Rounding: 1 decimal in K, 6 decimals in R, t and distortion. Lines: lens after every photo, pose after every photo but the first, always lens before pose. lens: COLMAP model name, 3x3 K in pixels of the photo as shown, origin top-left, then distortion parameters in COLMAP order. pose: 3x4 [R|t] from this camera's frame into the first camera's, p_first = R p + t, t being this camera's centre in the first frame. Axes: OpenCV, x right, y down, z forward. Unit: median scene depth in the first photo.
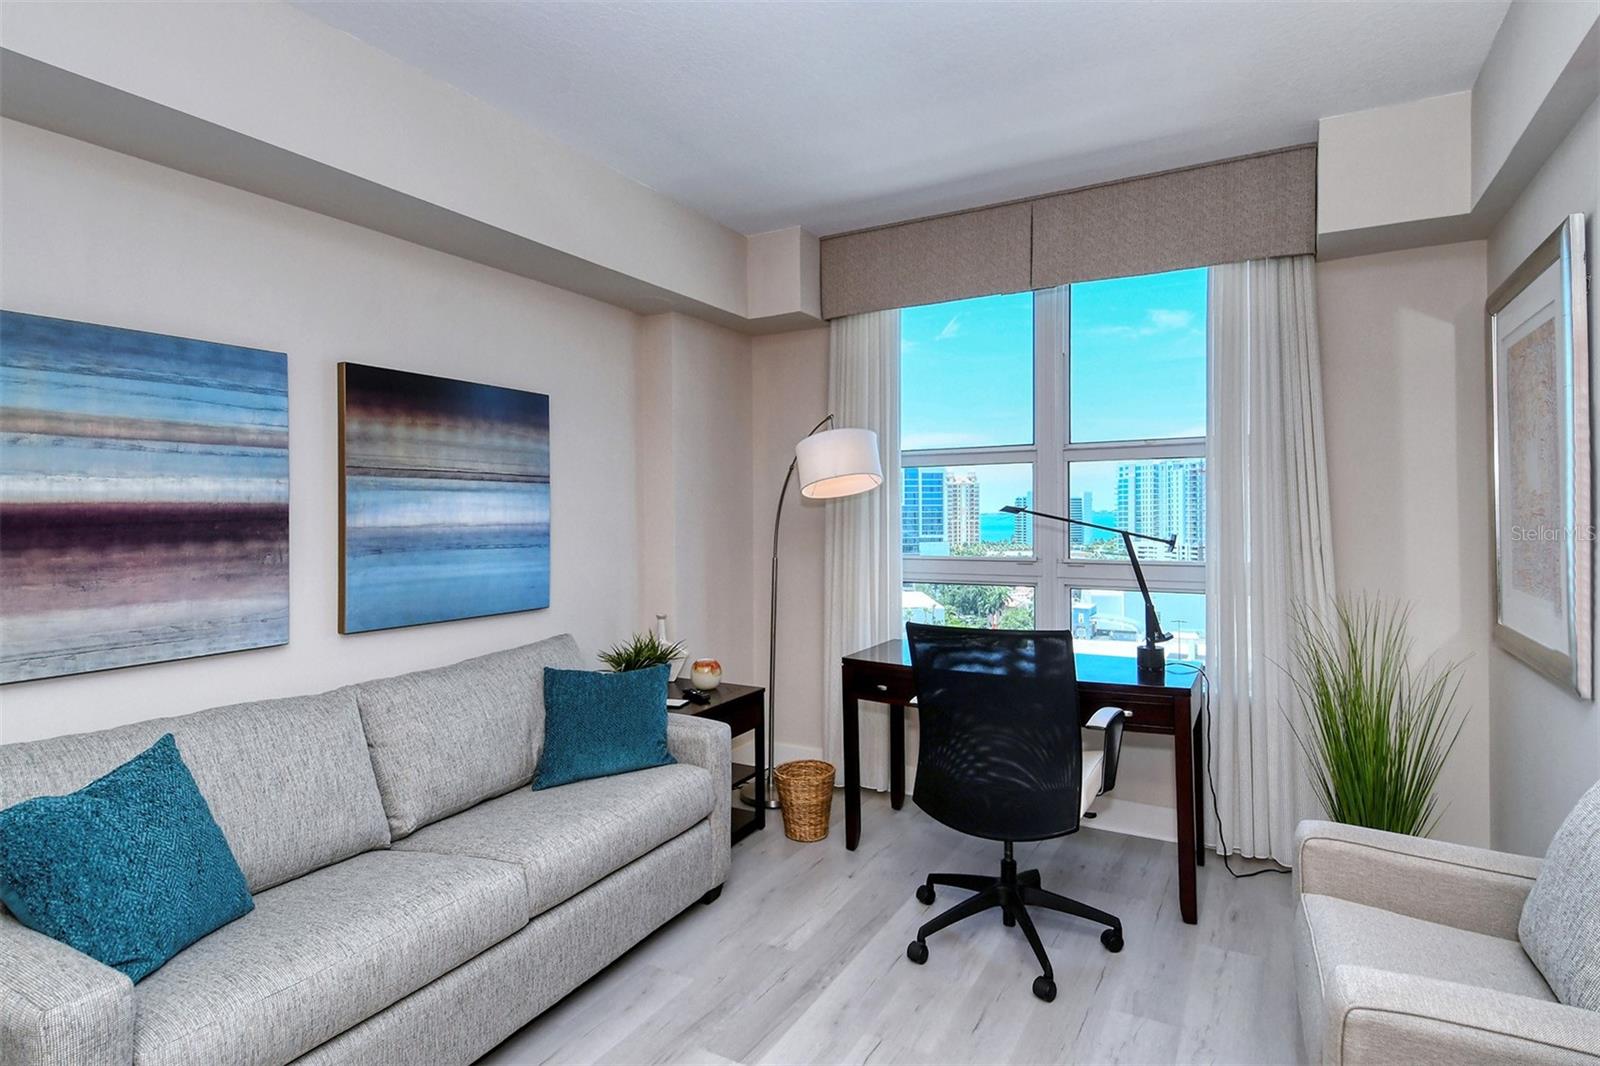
lens RADIAL K [[873.1, 0, 797.7], [0, 873.1, 528.2], [0, 0, 1]] dist [0.014165, -0.000810]
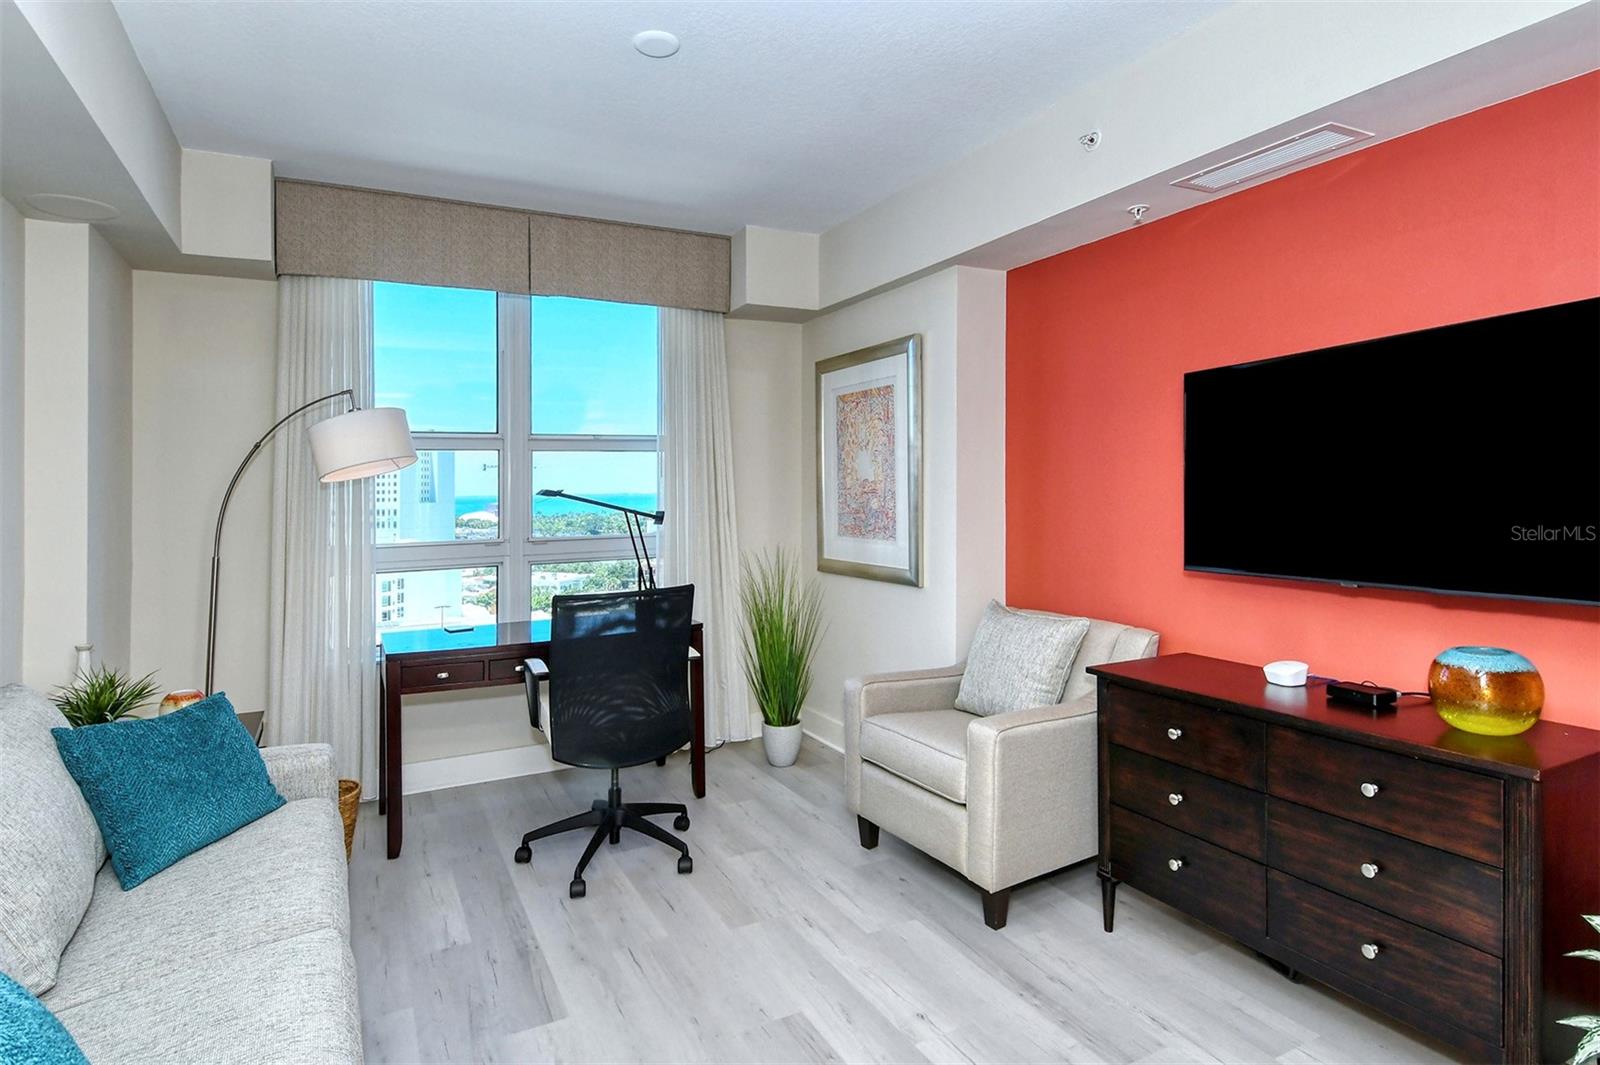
lens RADIAL K [[873.1, 0, 827.3], [0, 873.1, 521.2], [0, 0, 1]] dist [0.014165, -0.000810]
pose [[0.517316, -0.034085, 0.855116, -0.444362], [0.030347, 0.999309, 0.021474, 0.001311], [-0.855256, 0.014841, 0.517993, 0.099455]]
